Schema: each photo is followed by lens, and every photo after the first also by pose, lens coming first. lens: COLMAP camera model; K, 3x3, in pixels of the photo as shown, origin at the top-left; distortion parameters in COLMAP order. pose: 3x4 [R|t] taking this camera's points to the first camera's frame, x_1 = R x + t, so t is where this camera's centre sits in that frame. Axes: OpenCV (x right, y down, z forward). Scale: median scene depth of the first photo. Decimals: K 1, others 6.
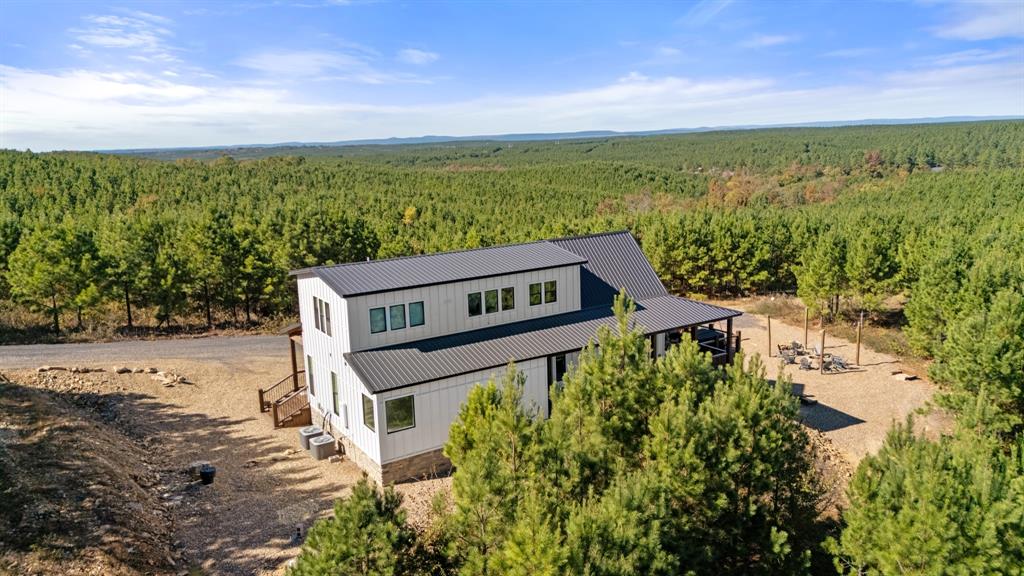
lens RADIAL K [[745.0, 0, 516.9], [0, 745.0, 290.5], [0, 0, 1]] dist [0.092079, -0.104315]
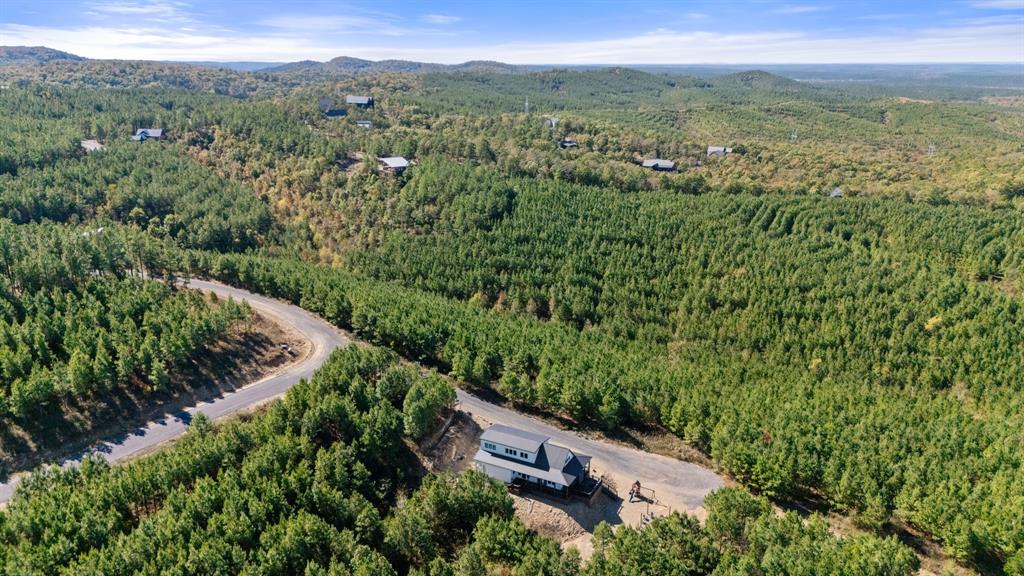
lens RADIAL K [[752.1, 0, 515.5], [0, 752.1, 281.9], [0, 0, 1]] dist [0.101453, -0.126985]
pose [[0.489990, 0.275309, -0.827112, 1.908628], [-0.190612, 0.959696, 0.206519, -1.054625], [0.850633, 0.056465, 0.522719, -0.757324]]
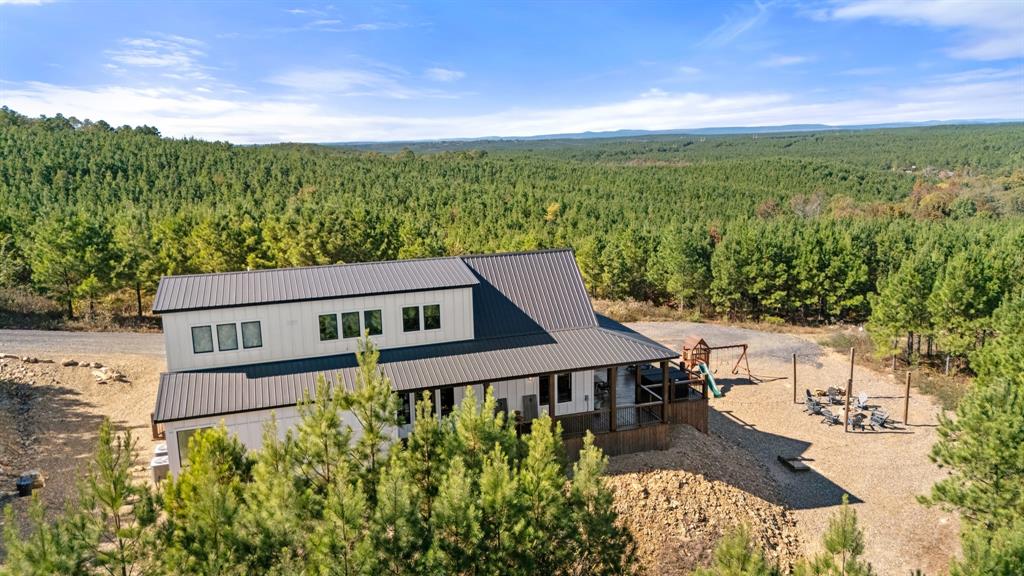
lens RADIAL K [[745.0, 0, 516.9], [0, 745.0, 290.5], [0, 0, 1]] dist [0.092079, -0.104315]
pose [[0.968377, 0.058359, -0.242569, 0.213473], [-0.056509, 0.998296, 0.014581, -0.028943], [0.243007, -0.000412, 0.970024, 0.104153]]
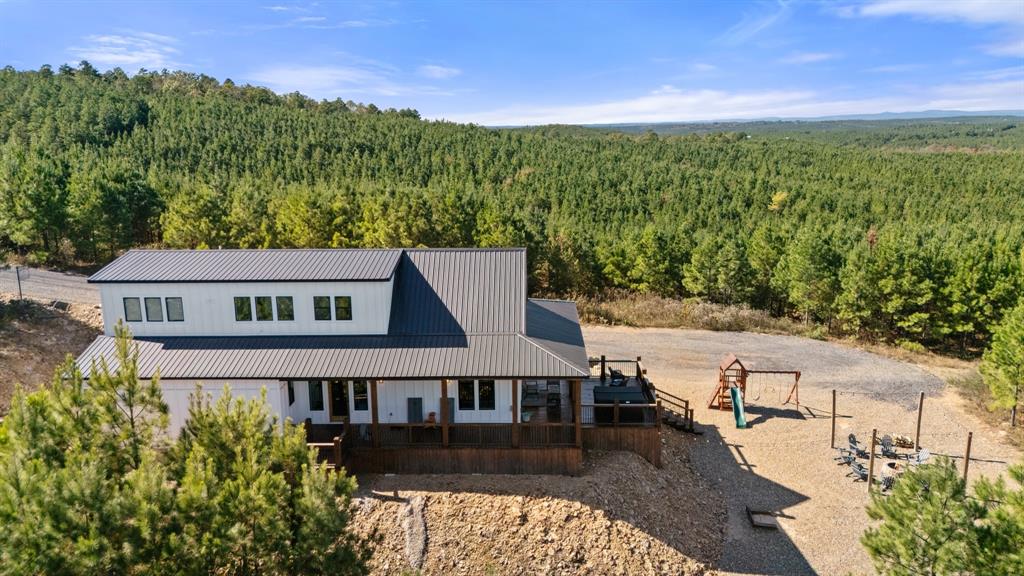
lens RADIAL K [[745.0, 0, 516.9], [0, 745.0, 290.5], [0, 0, 1]] dist [0.092079, -0.104315]
pose [[0.824263, 0.142216, -0.548056, 0.420428], [-0.124736, 0.989771, 0.069237, -0.063770], [0.552297, 0.011293, 0.833571, 0.226878]]
